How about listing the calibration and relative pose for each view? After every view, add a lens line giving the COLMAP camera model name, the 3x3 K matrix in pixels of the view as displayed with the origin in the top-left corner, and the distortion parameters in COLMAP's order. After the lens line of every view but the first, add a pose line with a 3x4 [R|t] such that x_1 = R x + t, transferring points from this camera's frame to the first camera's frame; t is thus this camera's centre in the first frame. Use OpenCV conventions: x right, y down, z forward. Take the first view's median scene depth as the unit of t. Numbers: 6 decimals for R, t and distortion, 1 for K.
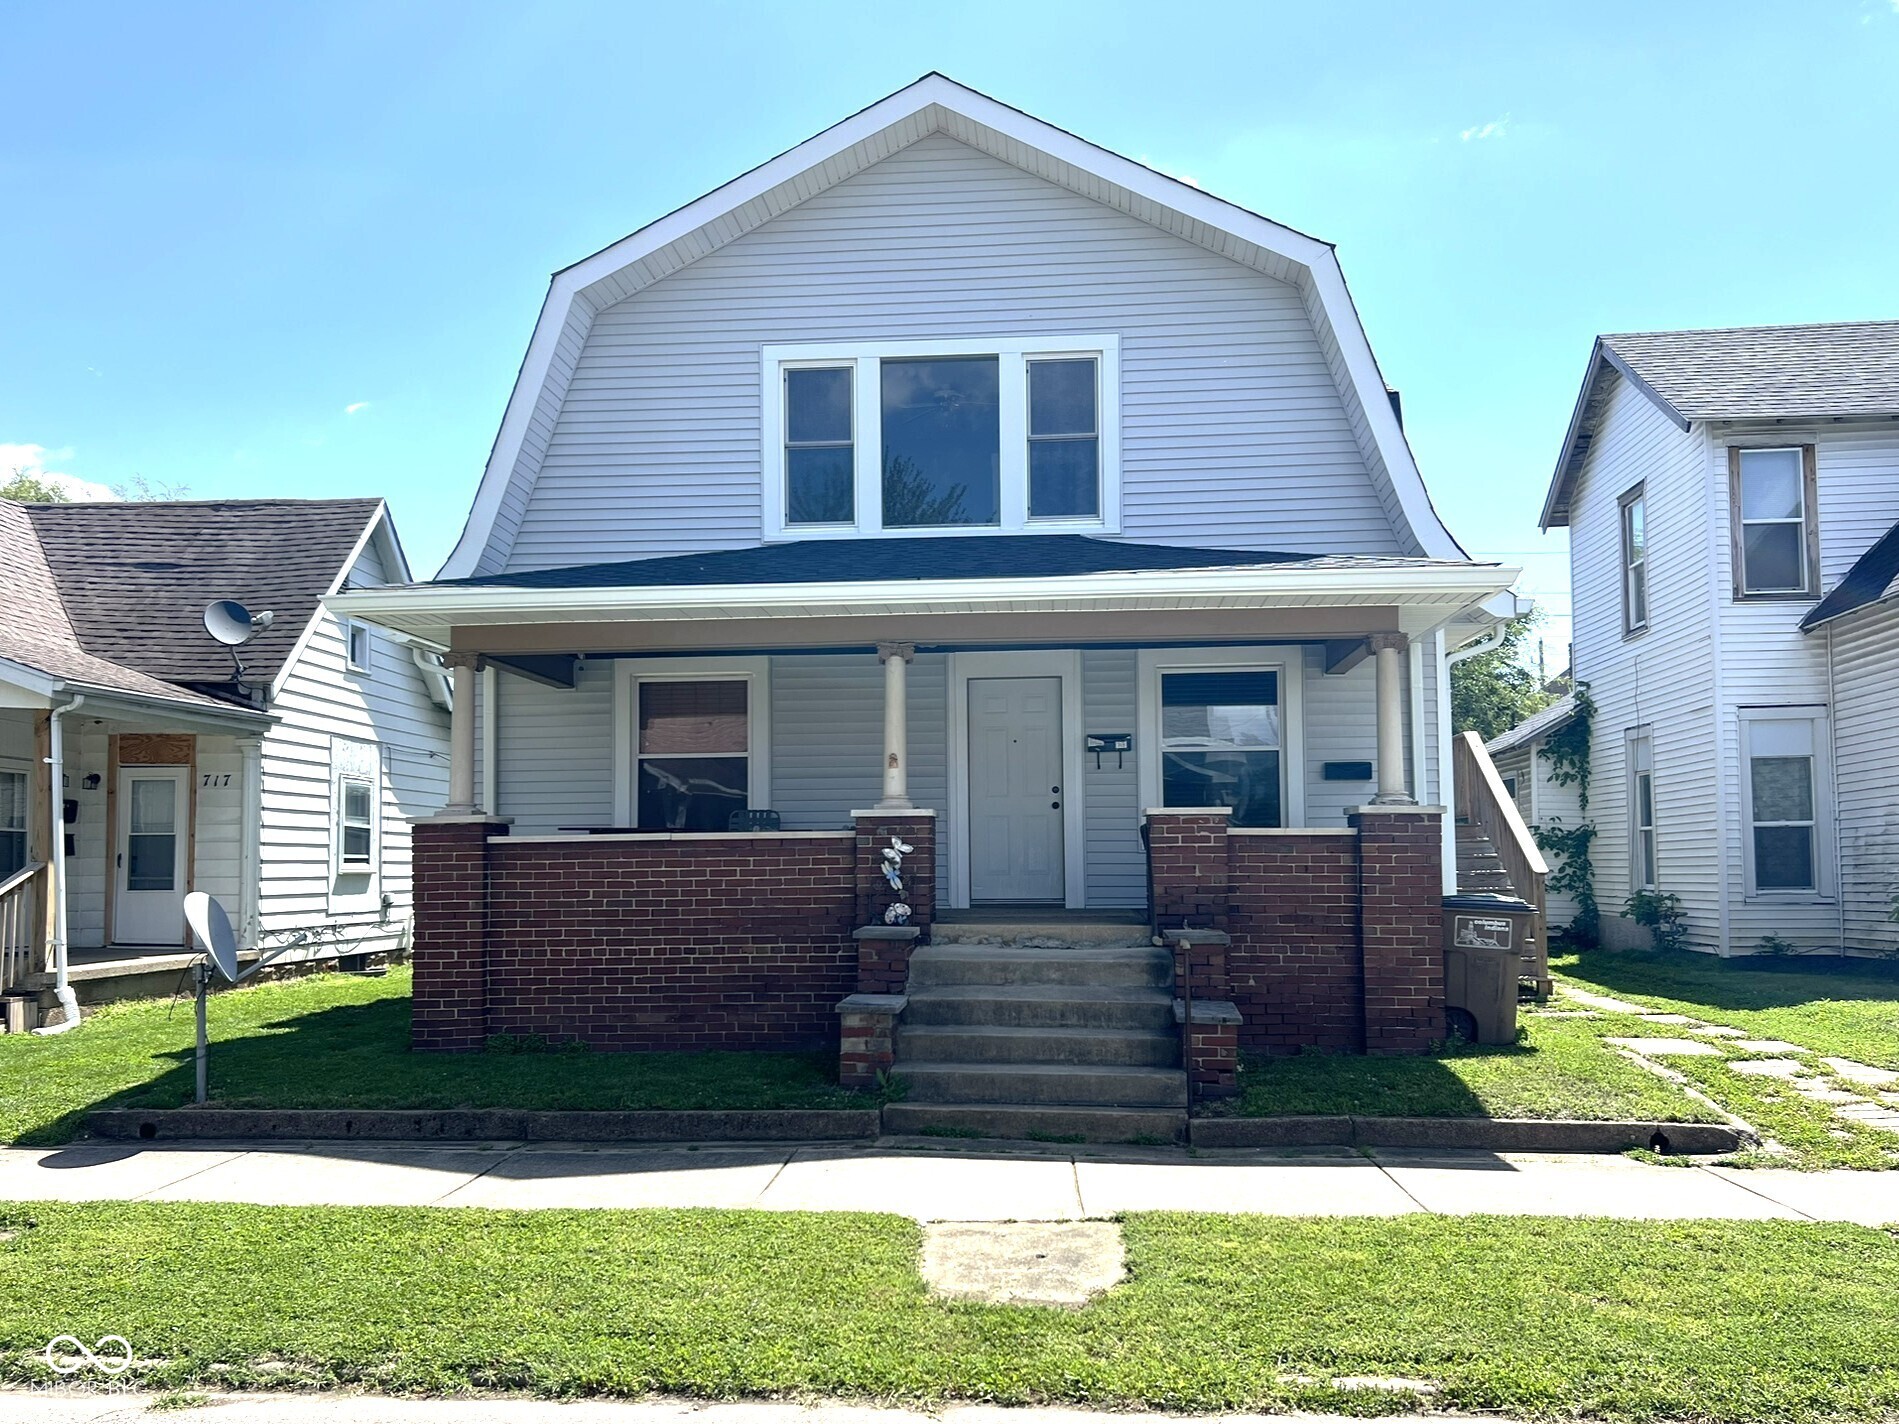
lens RADIAL K [[1517.5, 0, 949.5], [0, 1517.5, 787.0], [0, 0, 1]] dist [0.085315, -0.120356]
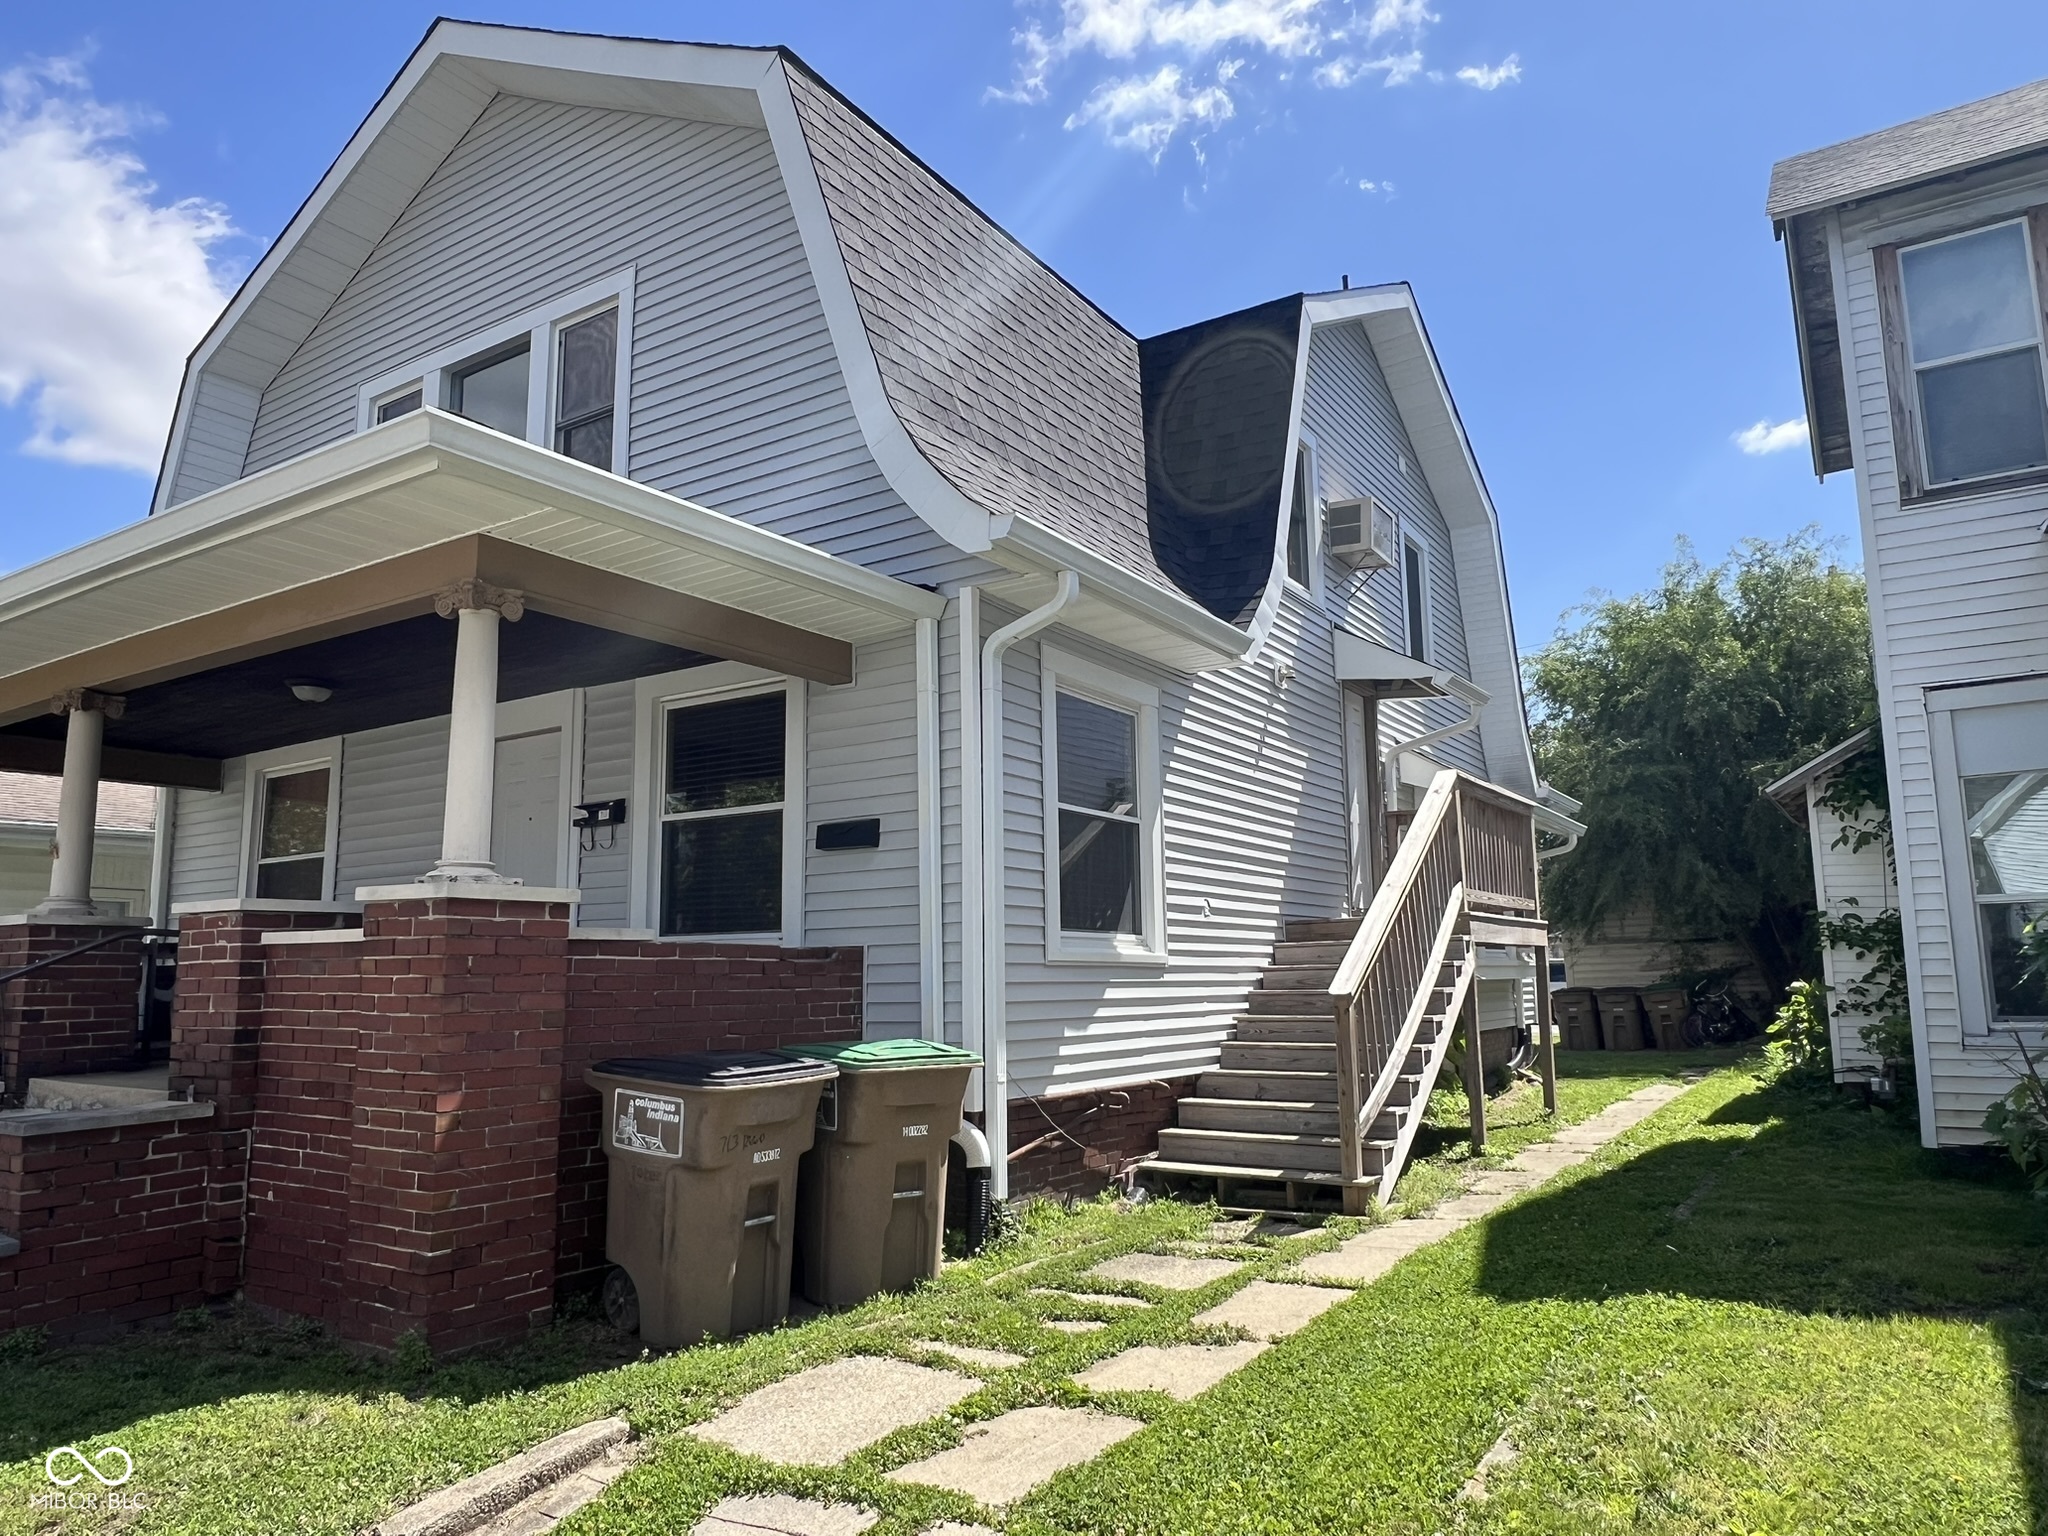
lens RADIAL K [[1315.1, 0, 1026.9], [0, 1315.1, 793.7], [0, 0, 1]] dist [0.000587, -0.000189]
pose [[0.881621, -0.068611, -0.466944, 0.560089], [0.031351, 0.995705, -0.087113, 0.021391], [0.470916, 0.062162, 0.879985, 0.541308]]
